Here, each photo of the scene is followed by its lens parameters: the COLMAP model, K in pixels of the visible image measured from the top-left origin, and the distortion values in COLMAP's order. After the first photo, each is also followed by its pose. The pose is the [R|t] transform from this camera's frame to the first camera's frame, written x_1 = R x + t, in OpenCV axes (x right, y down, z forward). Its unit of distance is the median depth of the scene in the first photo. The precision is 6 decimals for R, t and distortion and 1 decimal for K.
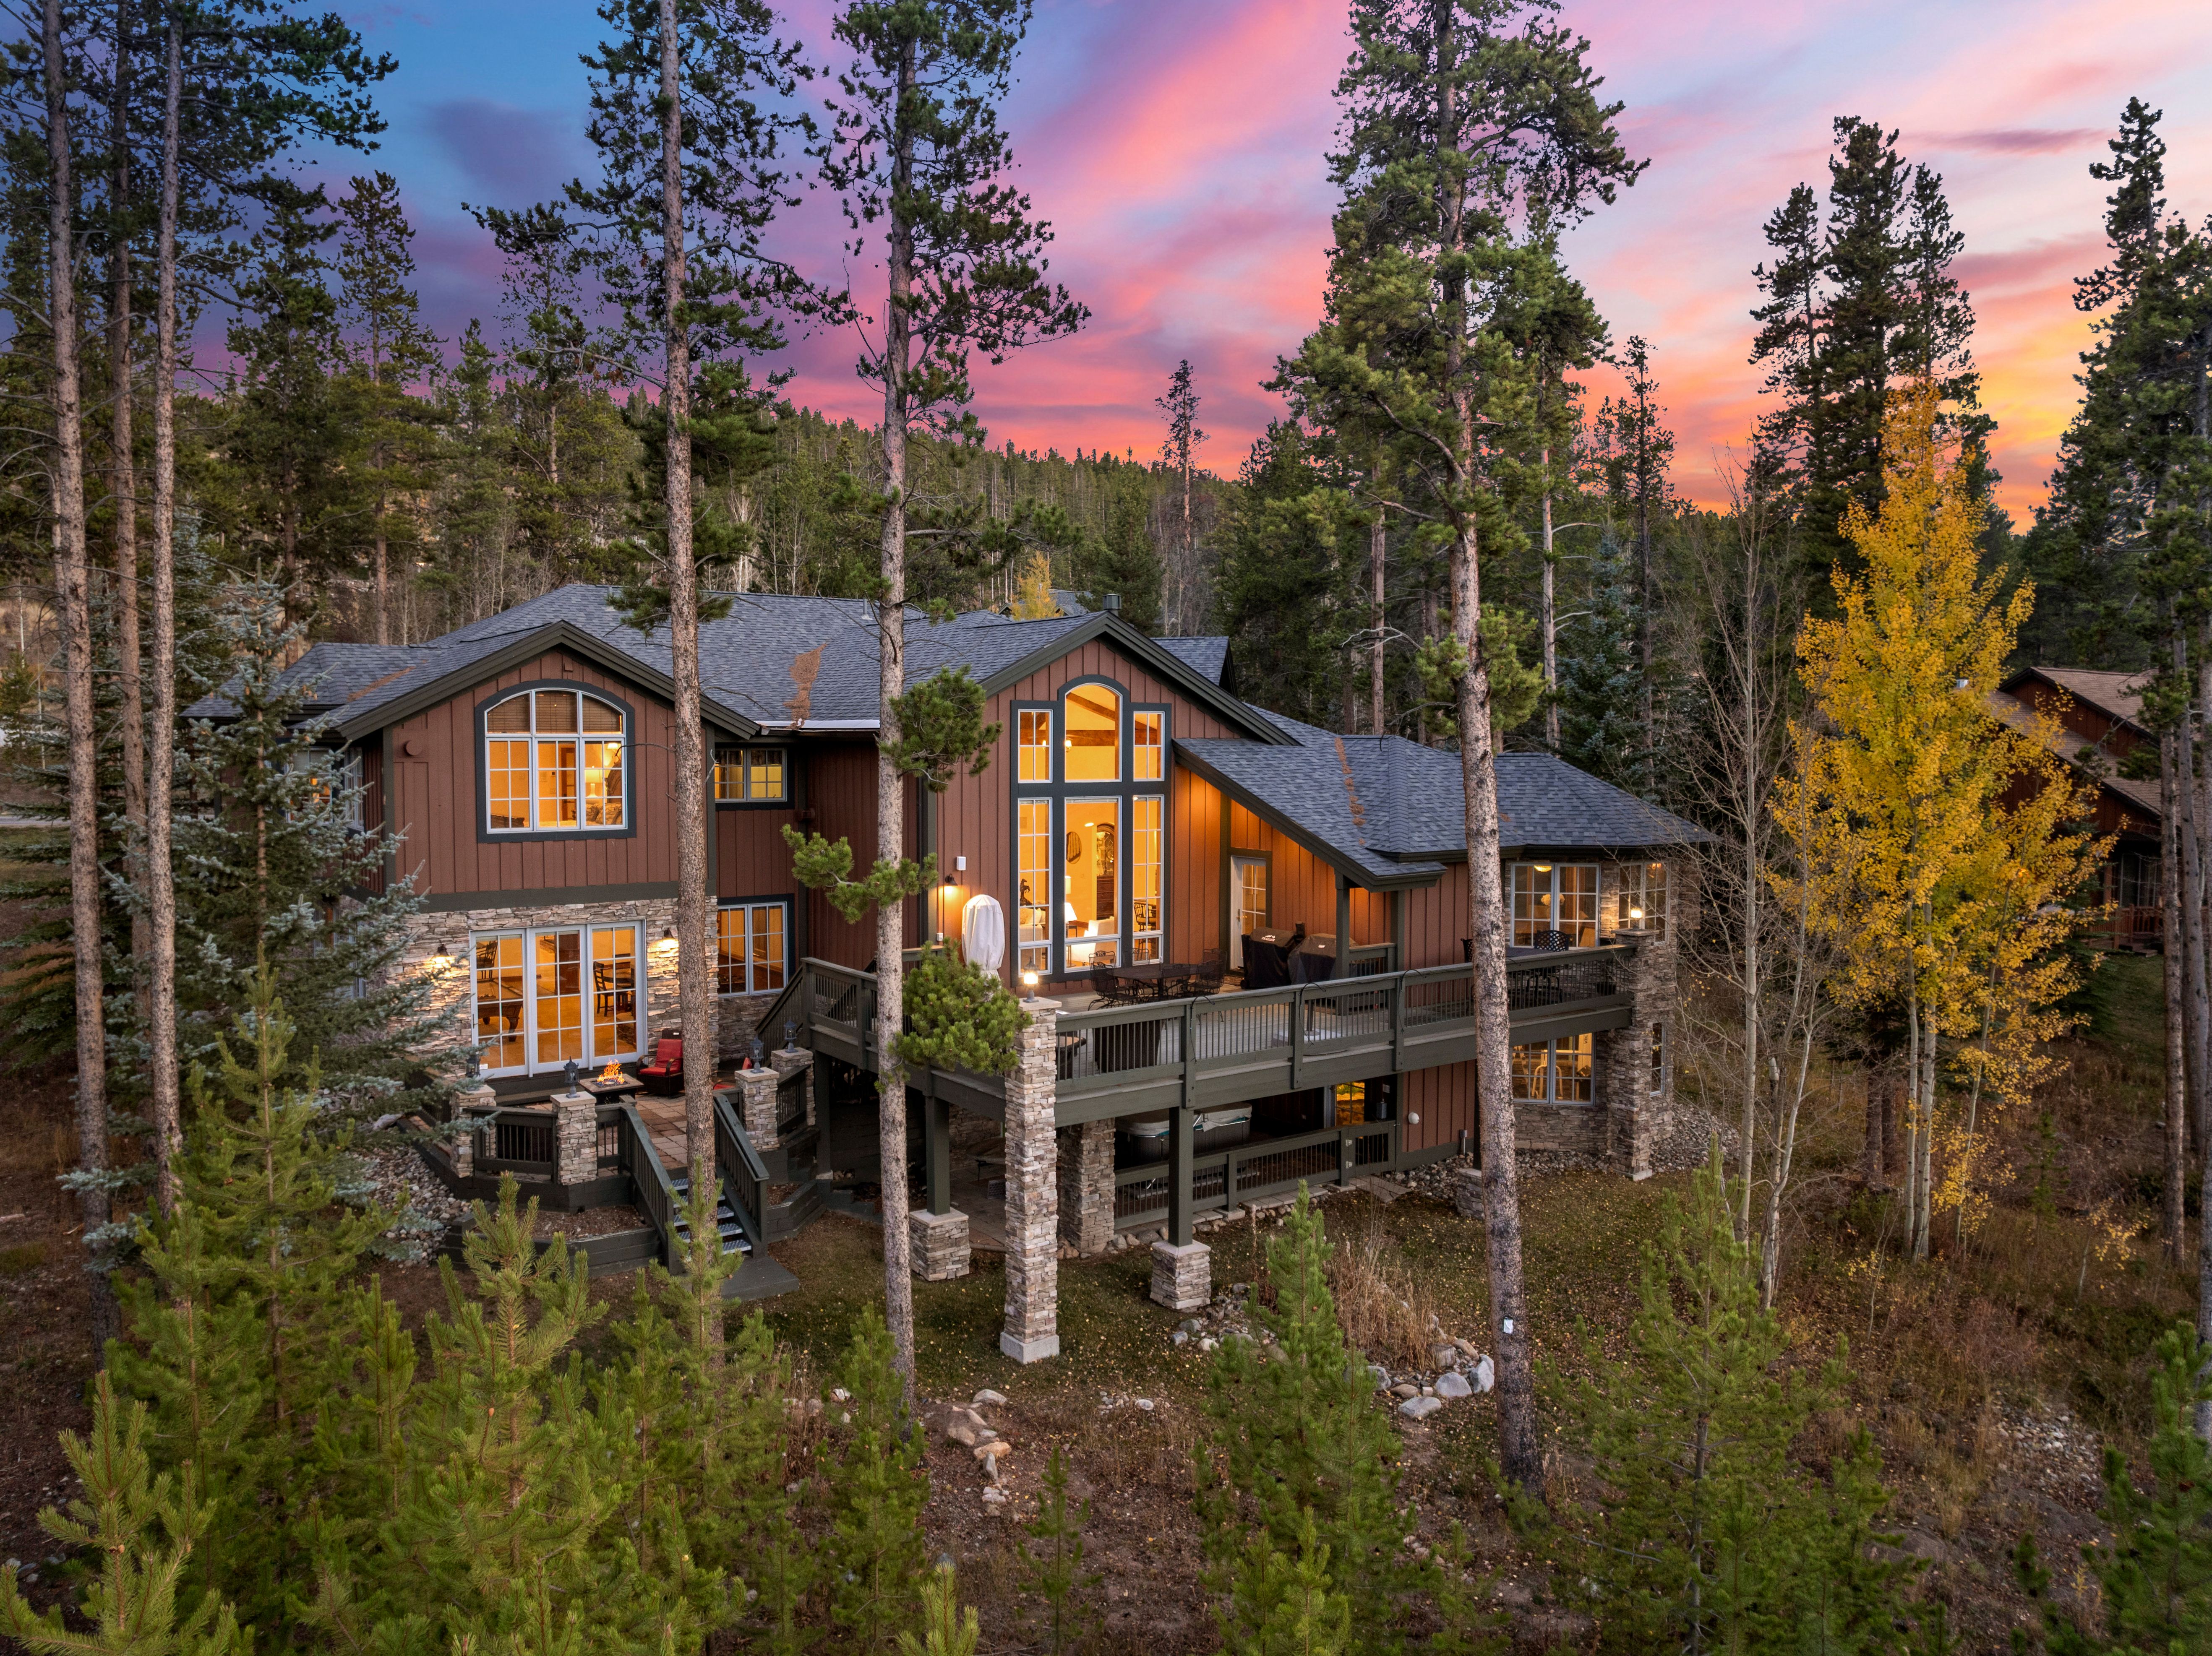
lens RADIAL K [[1635.4, 0, 1106.0], [0, 1635.4, 828.0], [0, 0, 1]] dist [-0.041054, 0.004283]
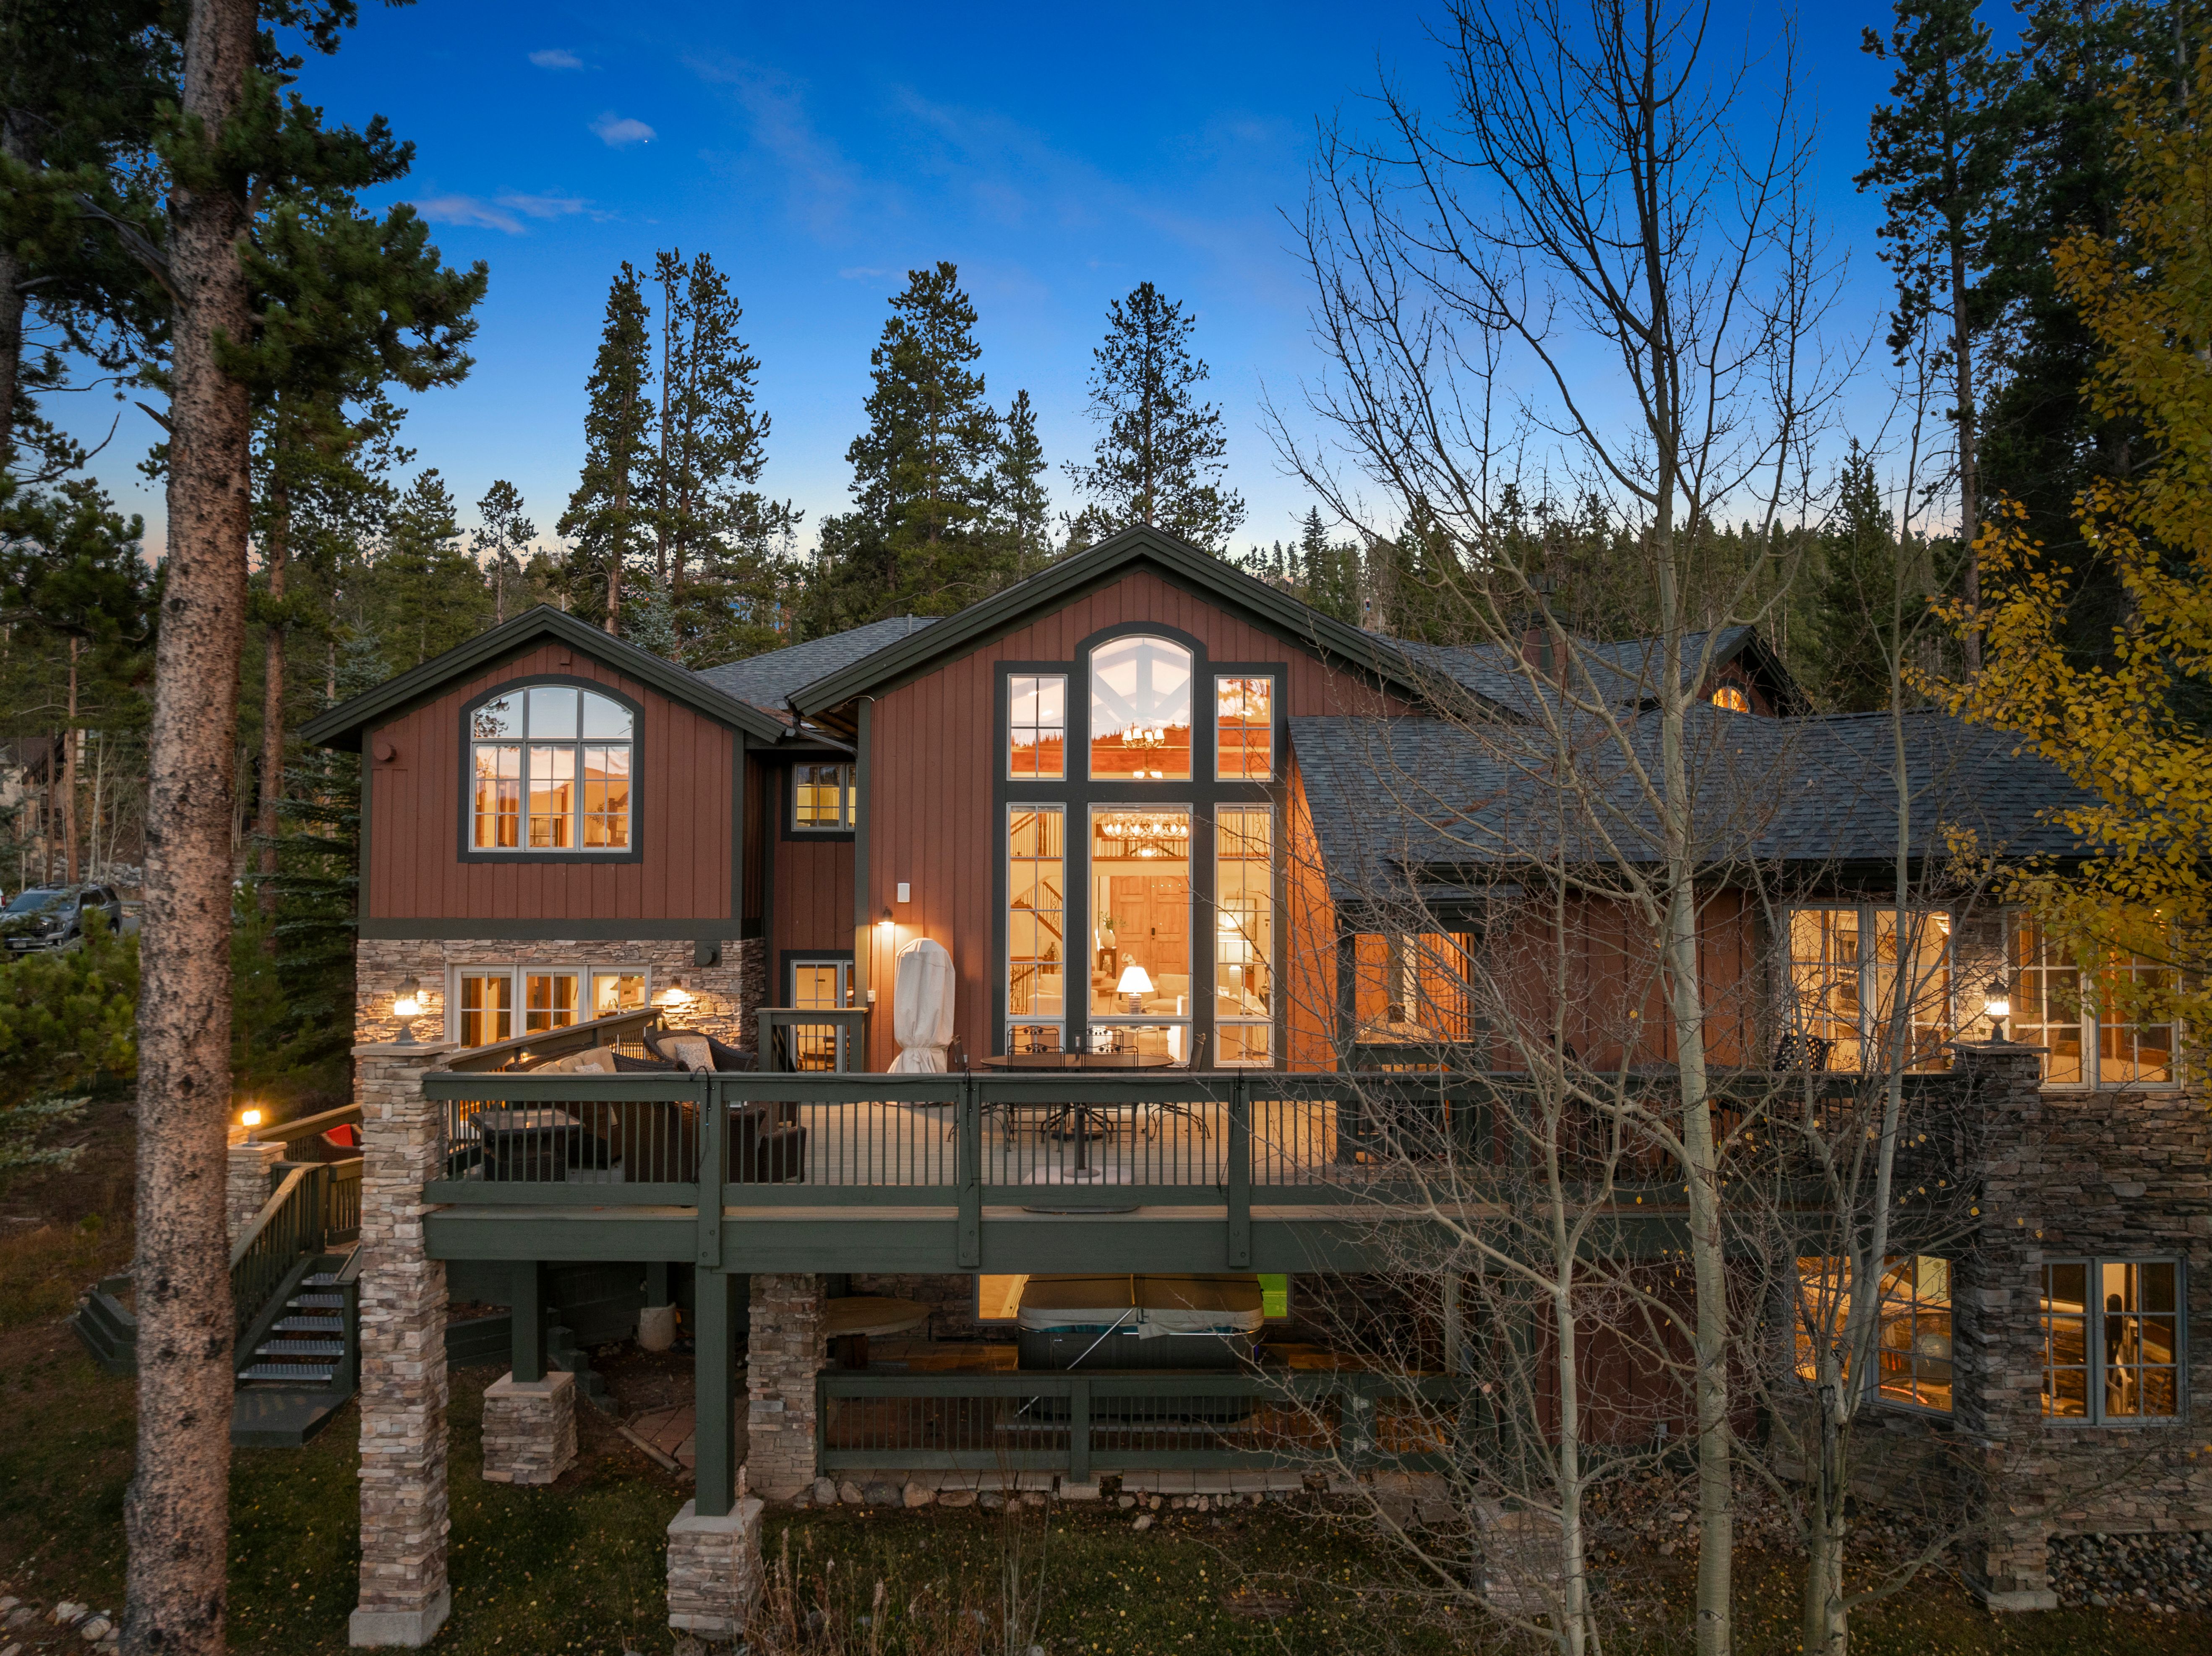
lens RADIAL K [[1635.4, 0, 1106.0], [0, 1635.4, 828.0], [0, 0, 1]] dist [-0.041054, 0.004283]
pose [[0.806727, -0.019945, -0.590588, 0.410549], [-0.036306, 0.995869, -0.083225, 0.050980], [0.589808, 0.088582, 0.802670, 0.507375]]
